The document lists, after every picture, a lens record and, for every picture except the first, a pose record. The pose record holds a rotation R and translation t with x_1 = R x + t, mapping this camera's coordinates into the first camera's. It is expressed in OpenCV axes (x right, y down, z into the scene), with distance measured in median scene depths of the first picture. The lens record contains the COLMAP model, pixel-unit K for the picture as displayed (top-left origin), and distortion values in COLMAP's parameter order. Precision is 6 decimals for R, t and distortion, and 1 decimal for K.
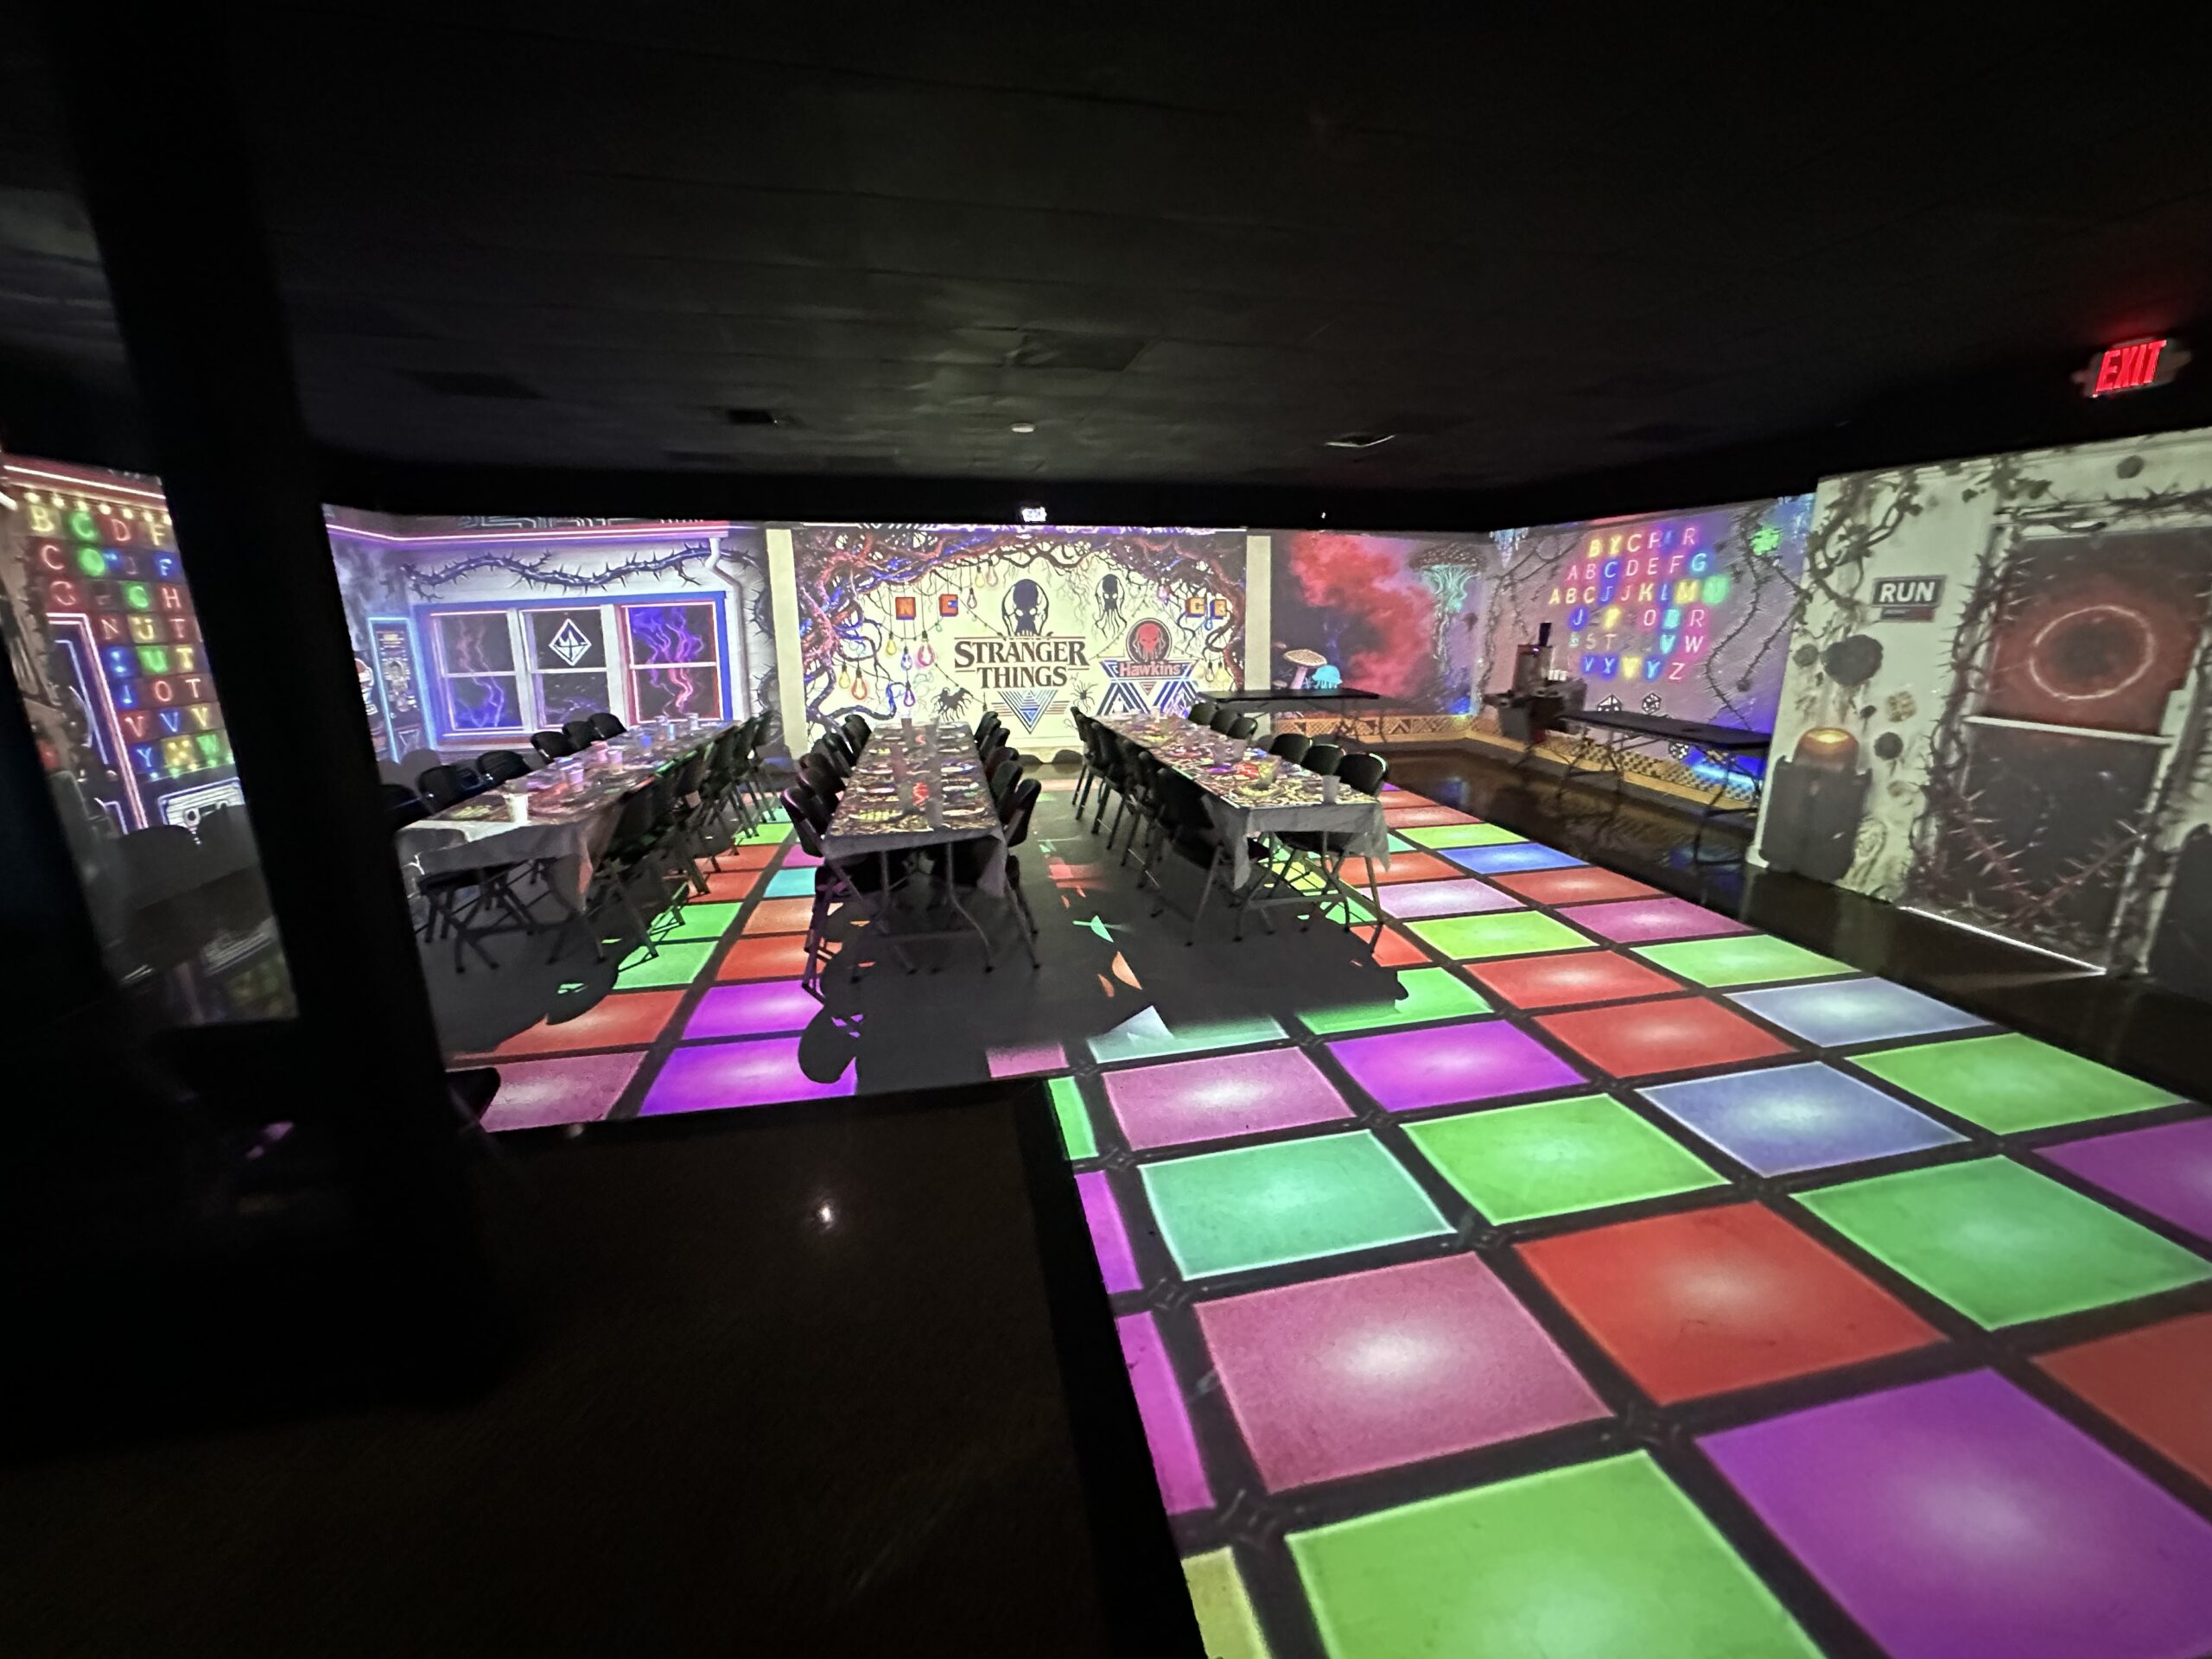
lens RADIAL K [[879.9, 0, 1098.1], [0, 879.9, 826.8], [0, 0, 1]] dist [-0.000671, 0.000700]
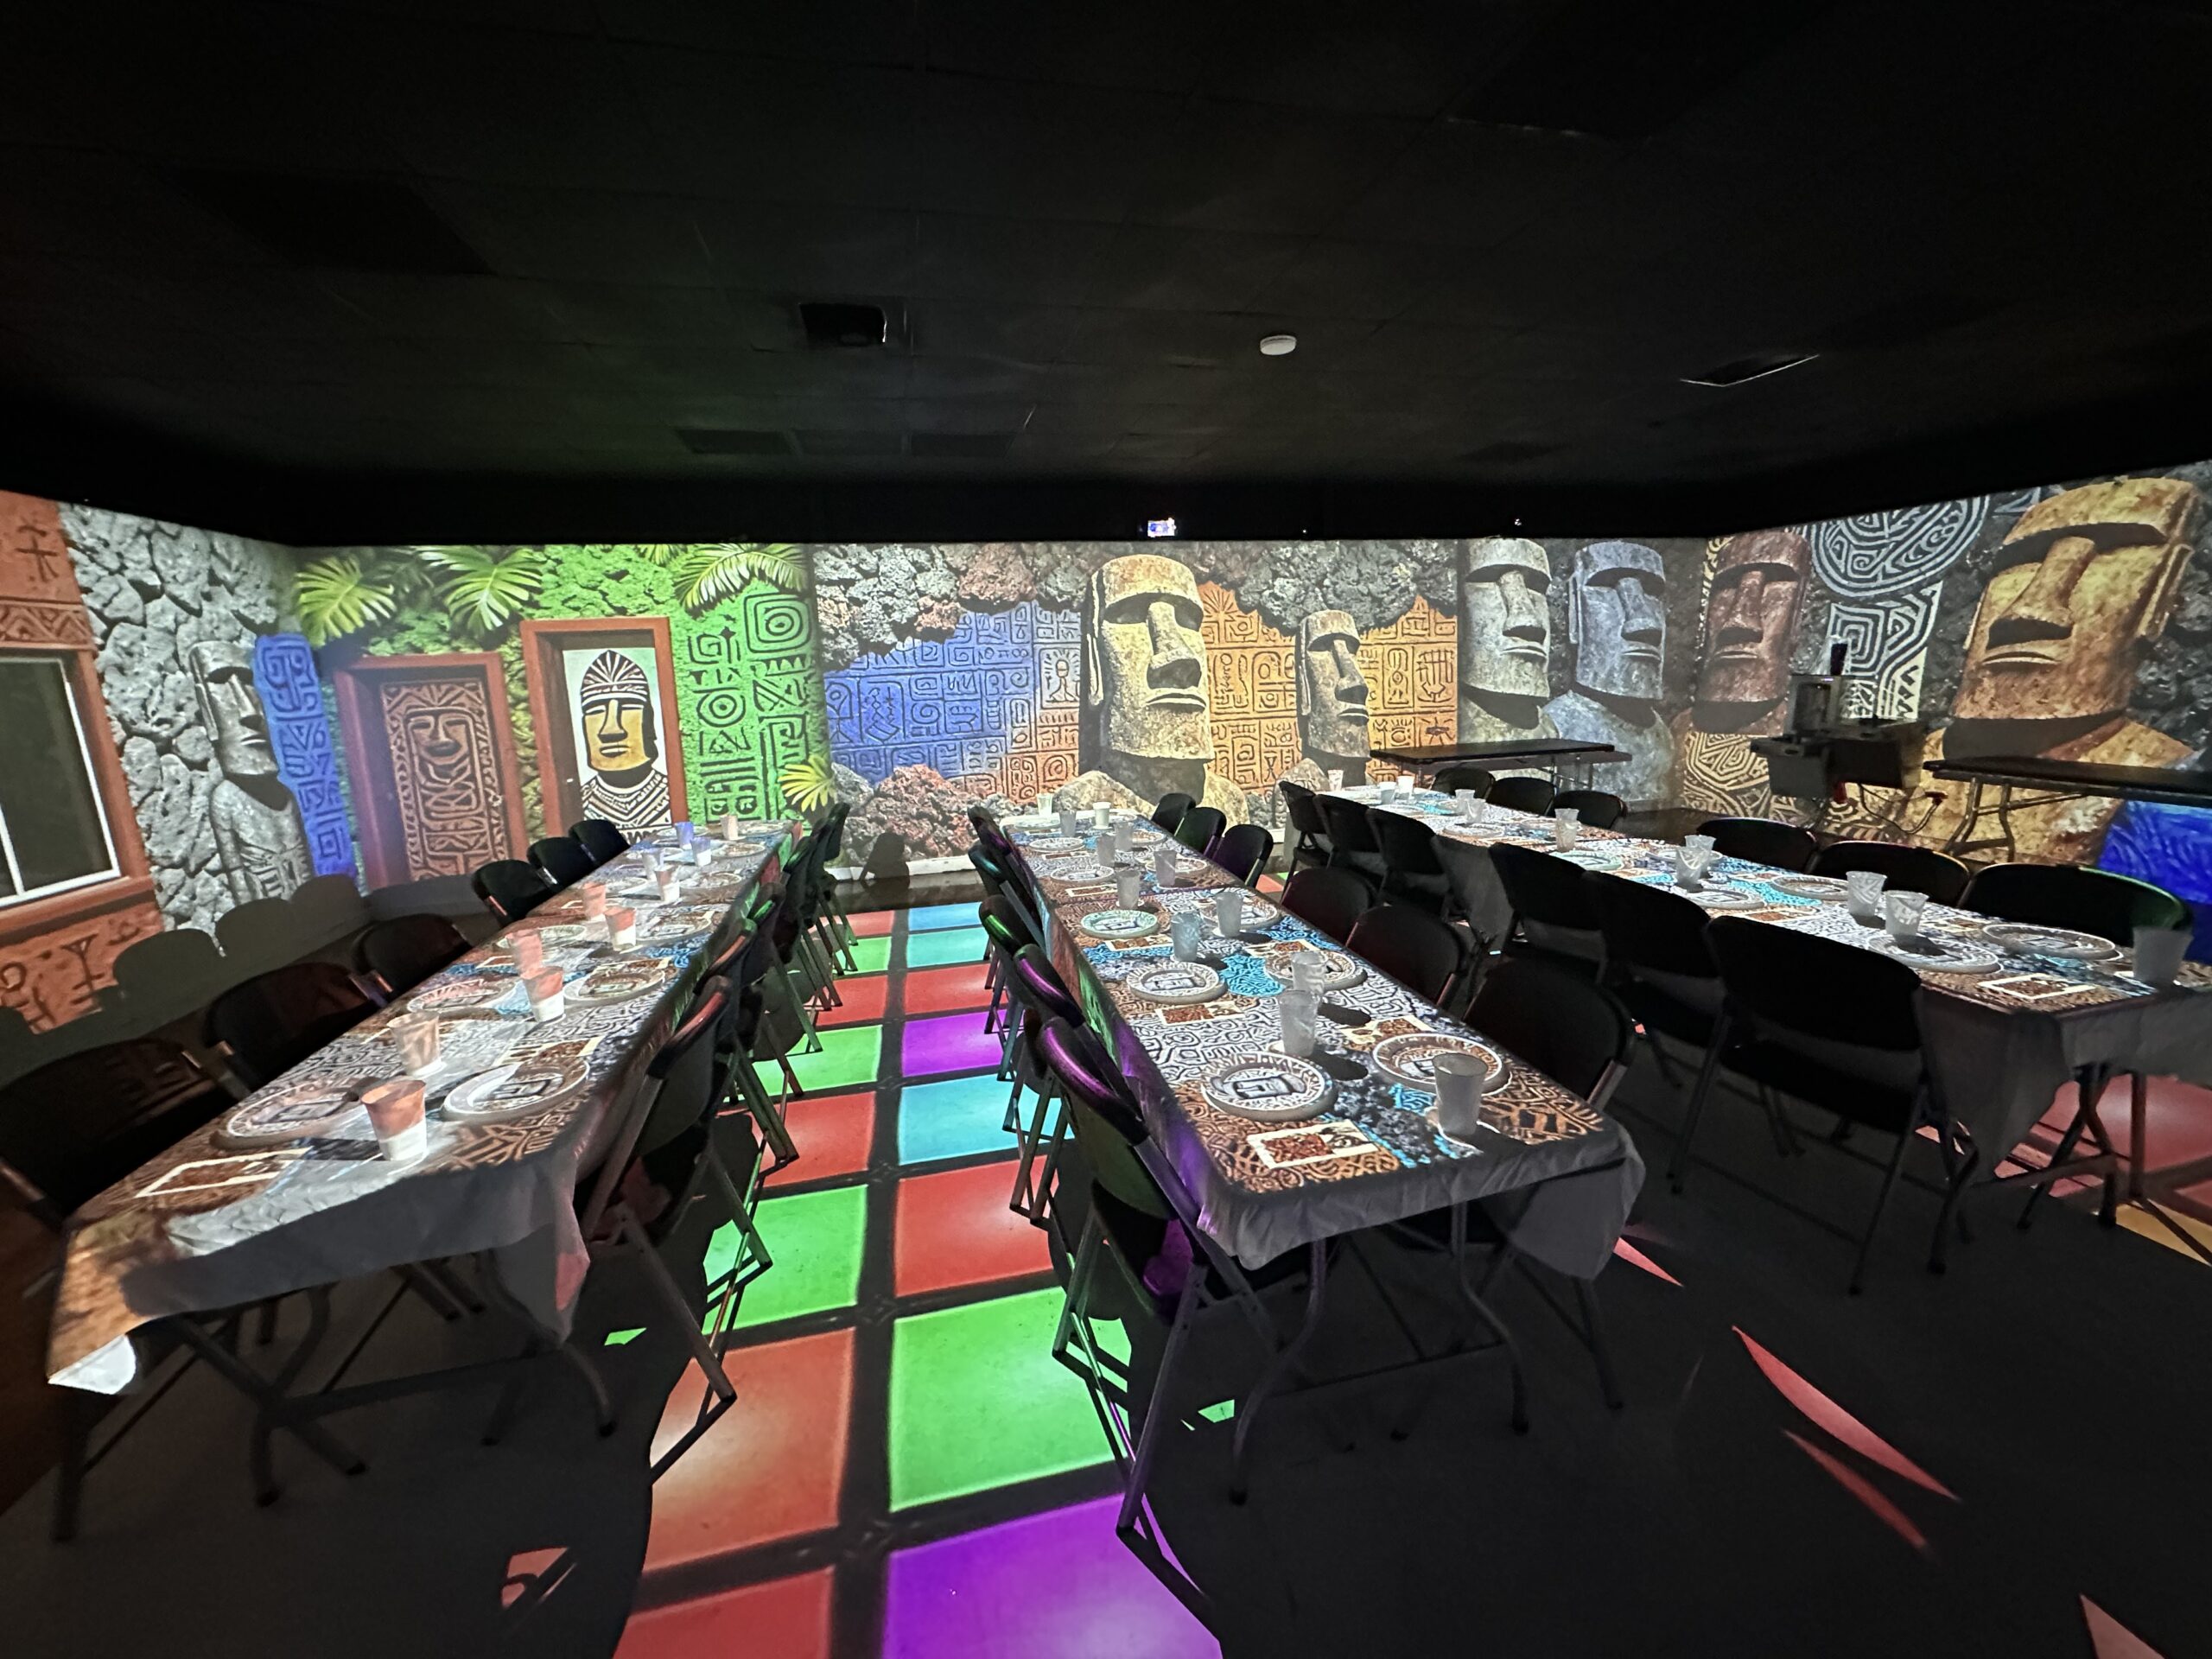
lens RADIAL K [[879.9, 0, 1105.9], [0, 879.9, 835.2], [0, 0, 1]] dist [-0.000671, 0.000700]
pose [[0.998821, -0.040437, 0.026851, -0.317281], [0.041809, 0.997737, -0.052651, -0.109659], [-0.024661, 0.053712, 0.998252, 0.541151]]
